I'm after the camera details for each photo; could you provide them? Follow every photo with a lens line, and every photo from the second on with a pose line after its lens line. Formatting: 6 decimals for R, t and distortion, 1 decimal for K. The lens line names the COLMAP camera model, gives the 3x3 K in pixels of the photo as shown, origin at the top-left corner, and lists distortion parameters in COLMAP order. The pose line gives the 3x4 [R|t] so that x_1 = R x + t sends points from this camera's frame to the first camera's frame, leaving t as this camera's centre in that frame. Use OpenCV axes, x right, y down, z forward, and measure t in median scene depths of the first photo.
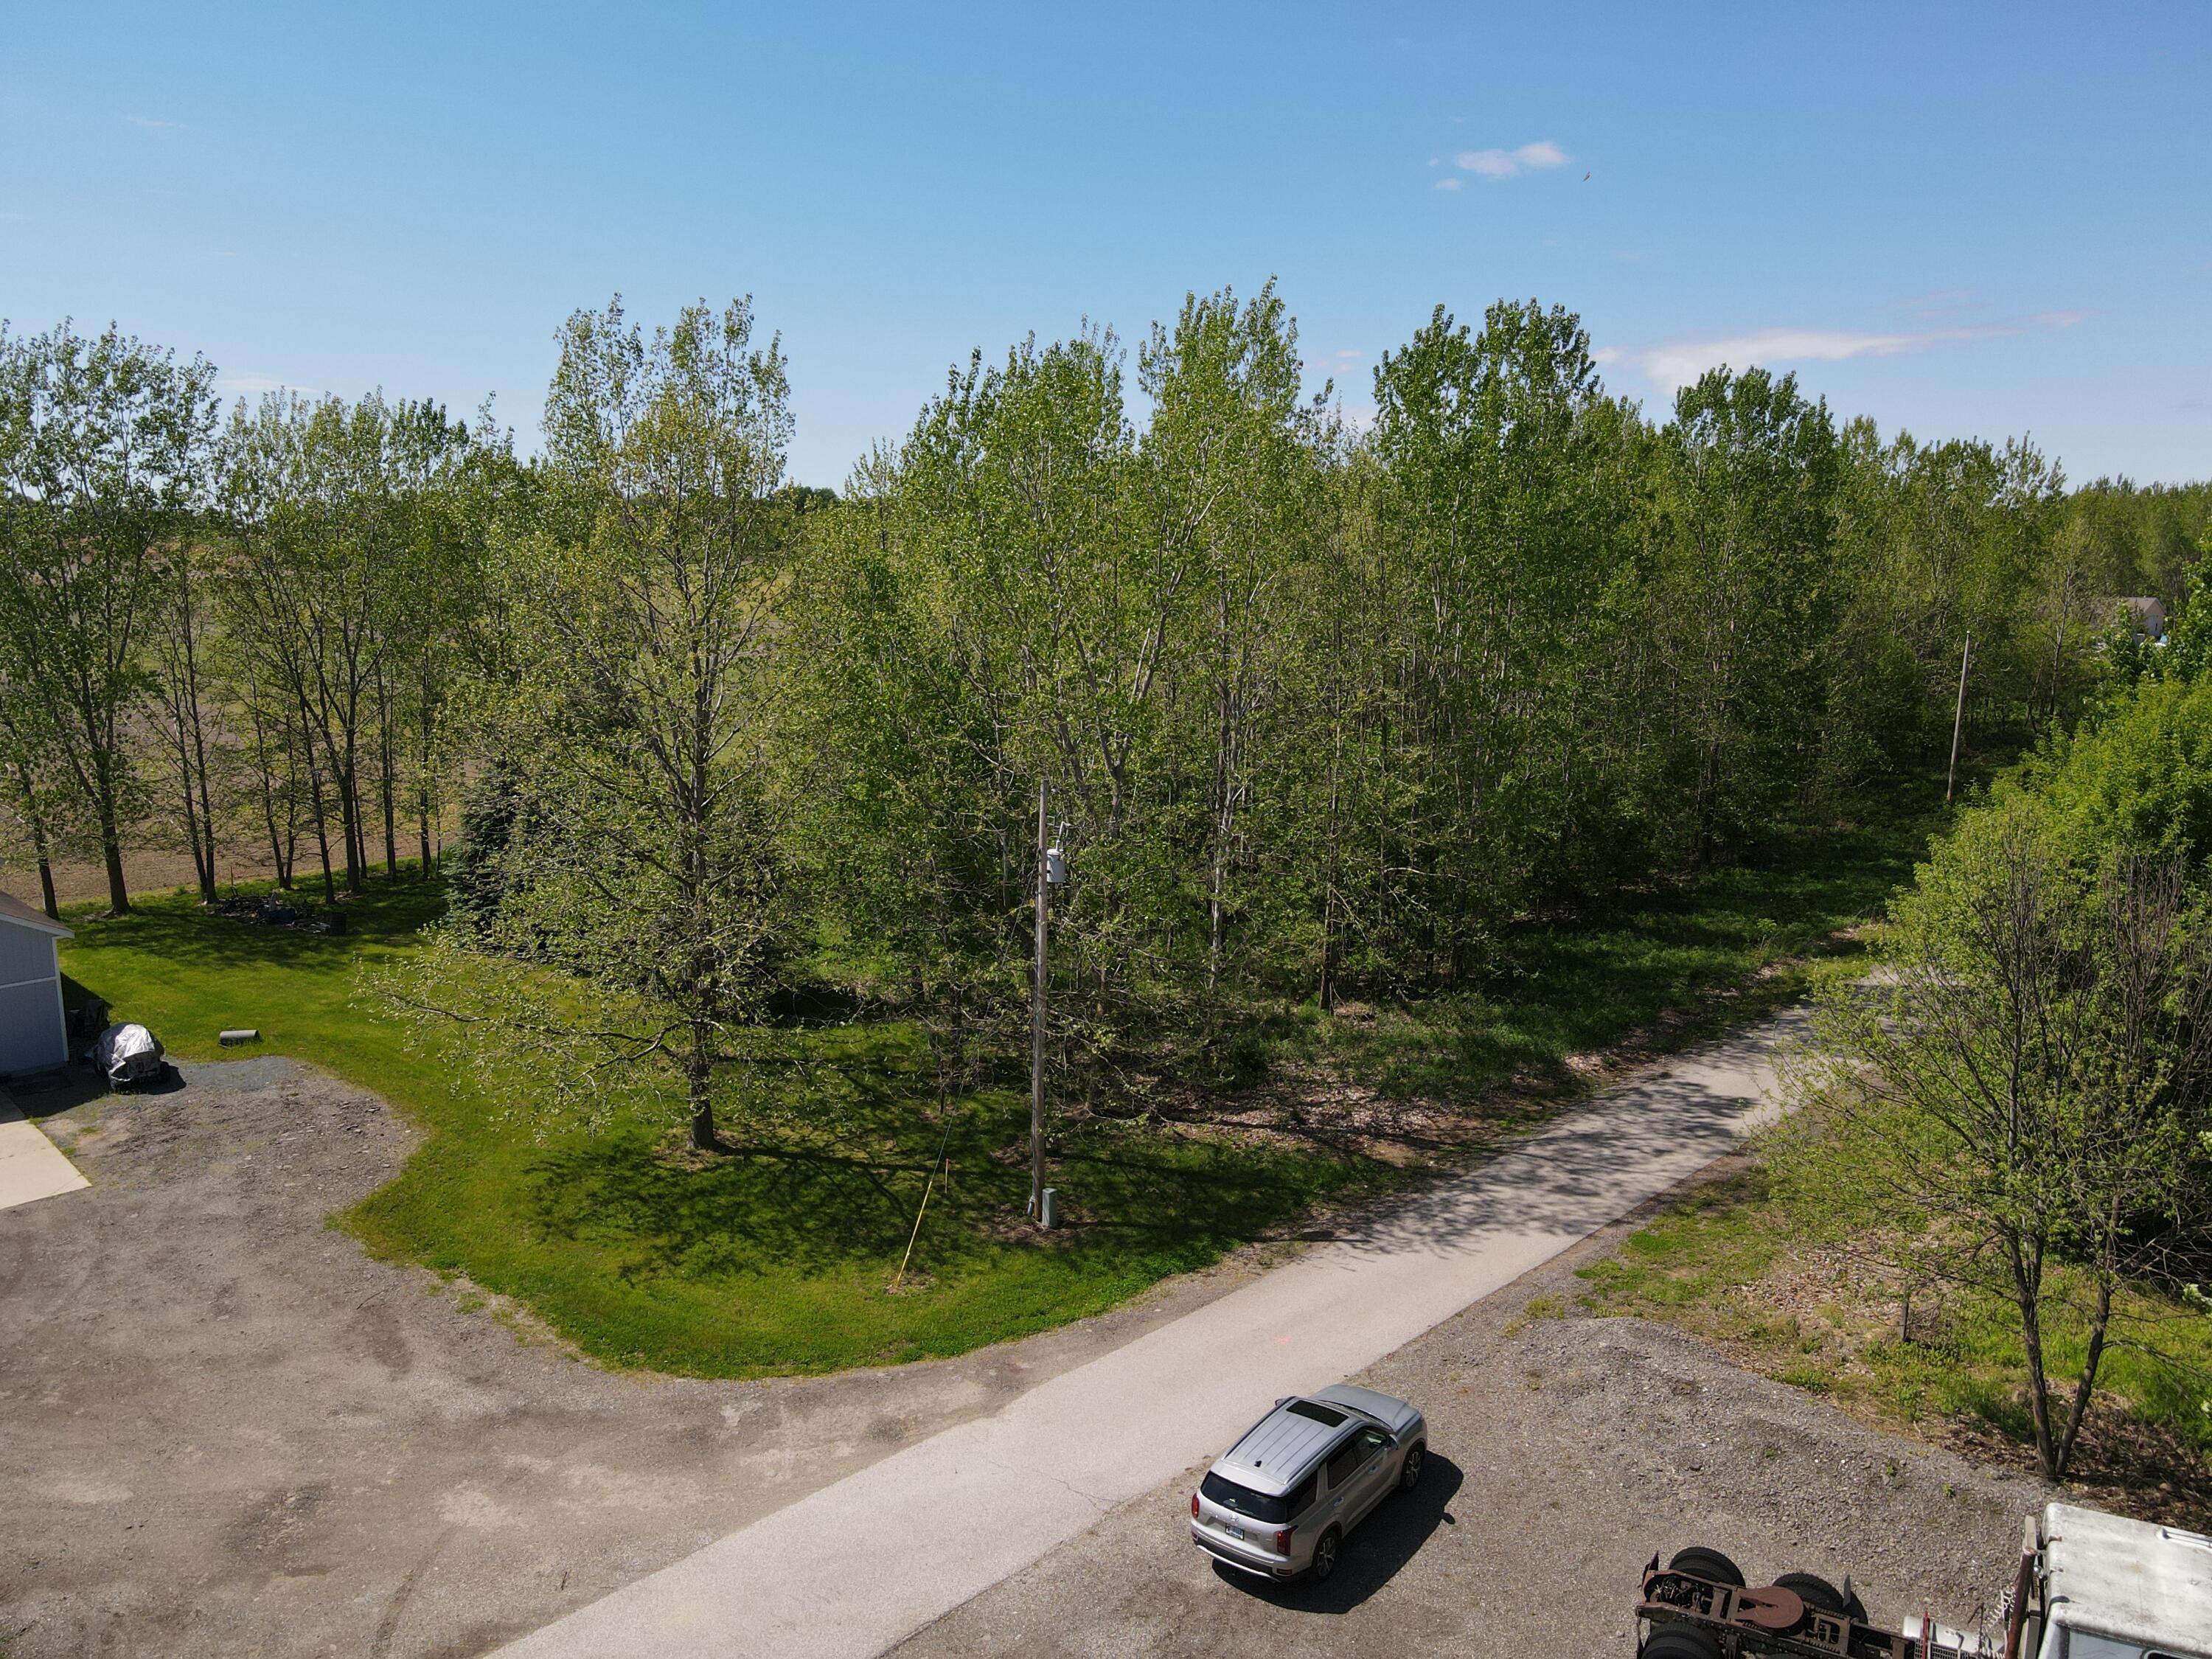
lens RADIAL K [[1624.5, 0, 1096.2], [0, 1624.5, 824.4], [0, 0, 1]] dist [0.005157, 0.017364]
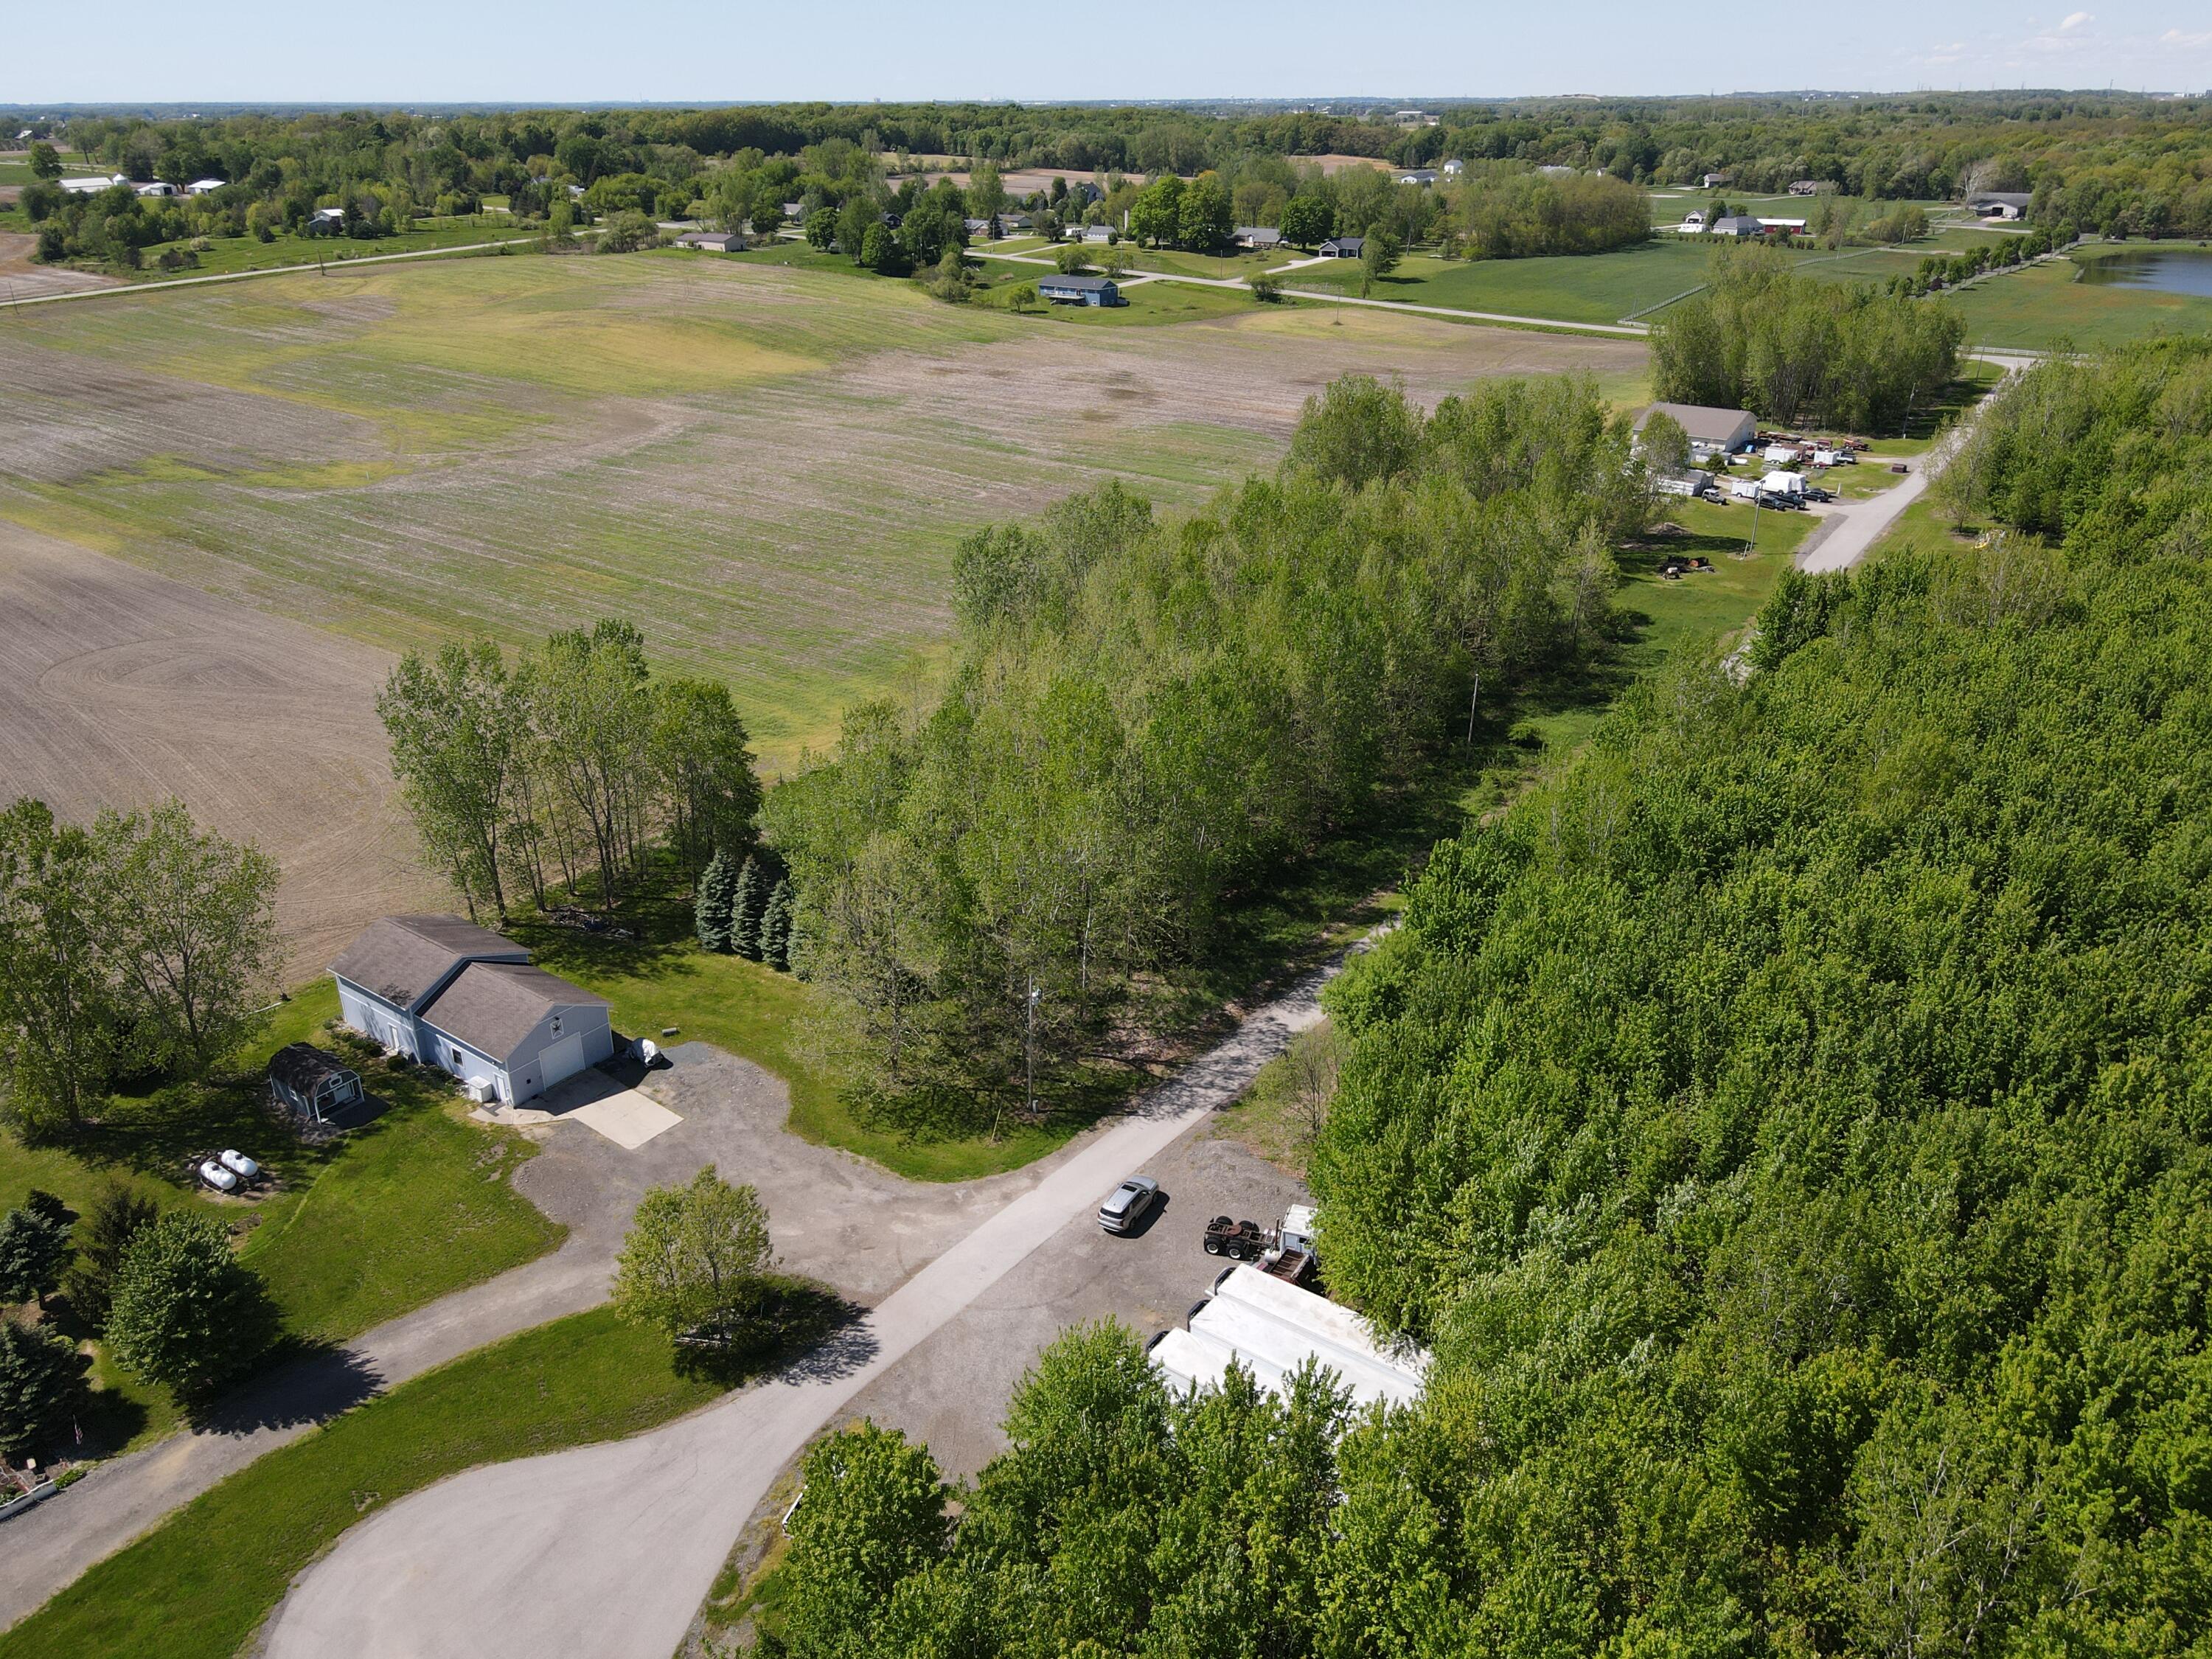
lens RADIAL K [[1624.5, 0, 1101.9], [0, 1624.5, 840.4], [0, 0, 1]] dist [0.005157, 0.017364]
pose [[0.991961, -0.054245, 0.114329, -0.240129], [0.023154, 0.966016, 0.257443, -1.063919], [-0.124409, -0.252727, 0.959506, -1.839364]]
